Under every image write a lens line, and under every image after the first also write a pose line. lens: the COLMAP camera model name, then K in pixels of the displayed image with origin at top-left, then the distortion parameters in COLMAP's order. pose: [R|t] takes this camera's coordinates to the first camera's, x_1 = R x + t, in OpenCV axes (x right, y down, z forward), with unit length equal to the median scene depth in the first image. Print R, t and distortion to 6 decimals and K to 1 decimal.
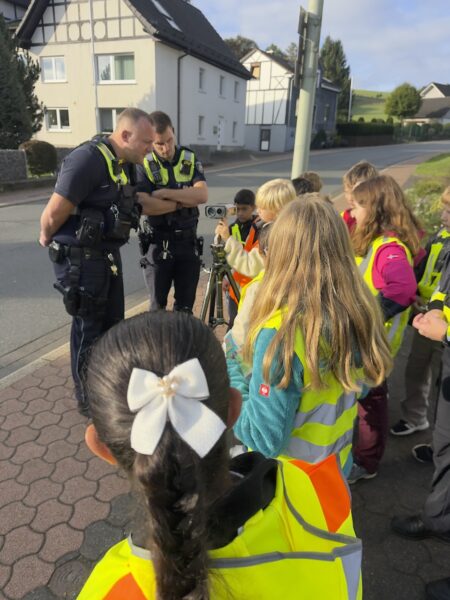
lens RADIAL K [[430.4, 0, 225.0], [0, 430.4, 300.0], [0, 0, 1]] dist [0.024016, -0.044202]
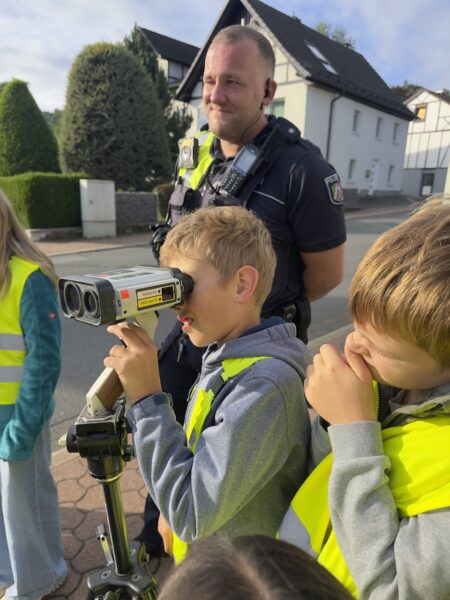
lens RADIAL K [[437.9, 0, 225.0], [0, 437.9, 300.0], [0, 0, 1]] dist [0.002464, 0.001711]
pose [[0.944067, 0.072549, -0.321673, 0.012482], [-0.106049, 0.990472, -0.087851, -0.016560], [0.312235, 0.117051, 0.942766, 0.069050]]
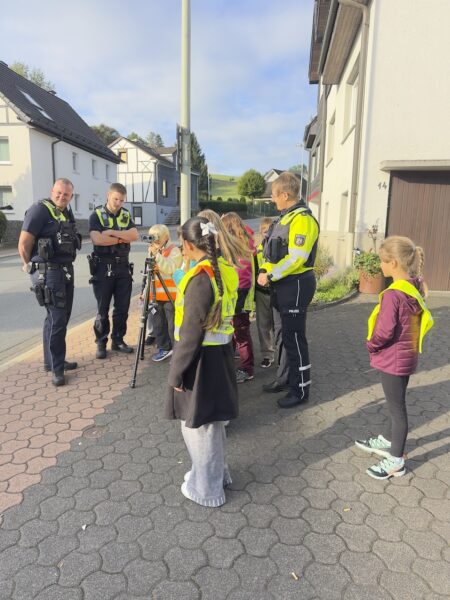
lens RADIAL K [[415.4, 0, 225.0], [0, 415.4, 300.0], [0, 0, 1]] dist [0.095326, -0.157224]
pose [[0.956271, -0.068320, 0.284390, -0.019989], [0.112475, 0.983464, -0.141942, 0.027477], [-0.269990, 0.167722, 0.948143, -0.057039]]
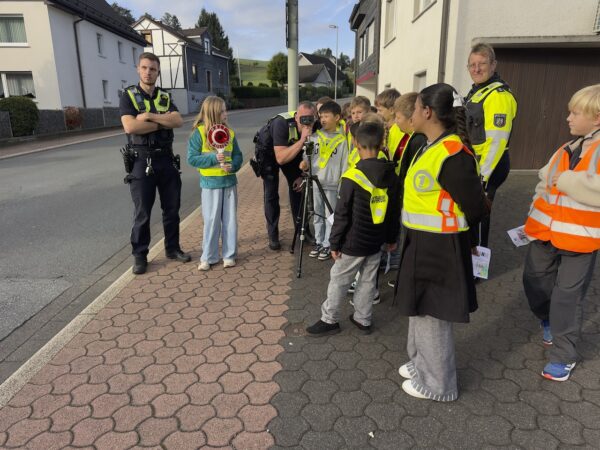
lens RADIAL K [[417.1, 0, 300.0], [0, 417.1, 225.0], [0, 0, 1]] dist [0.041440, -0.034548]
pose [[0.917332, -0.135782, 0.374252, -0.058006], [0.163064, 0.985719, -0.042061, 0.020642], [-0.363196, 0.099611, 0.926373, -0.035737]]
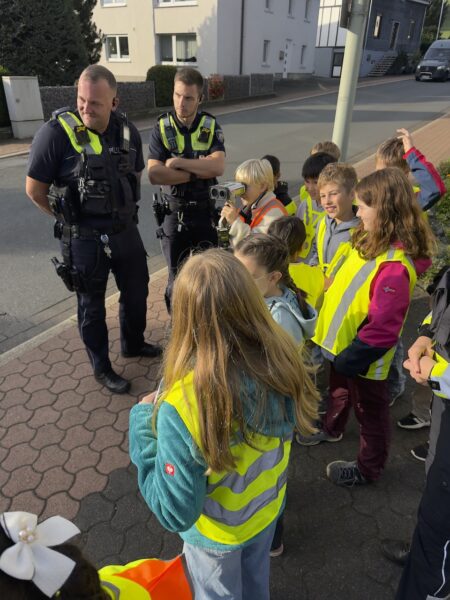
lens RADIAL K [[437.5, 0, 225.0], [0, 437.5, 300.0], [0, 0, 1]] dist [-0.007728, -0.000047]
pose [[0.989842, 0.050118, -0.133047, 0.010144], [-0.031058, 0.989430, 0.141647, -0.008715], [0.138739, -0.136076, 0.980936, 0.002988]]
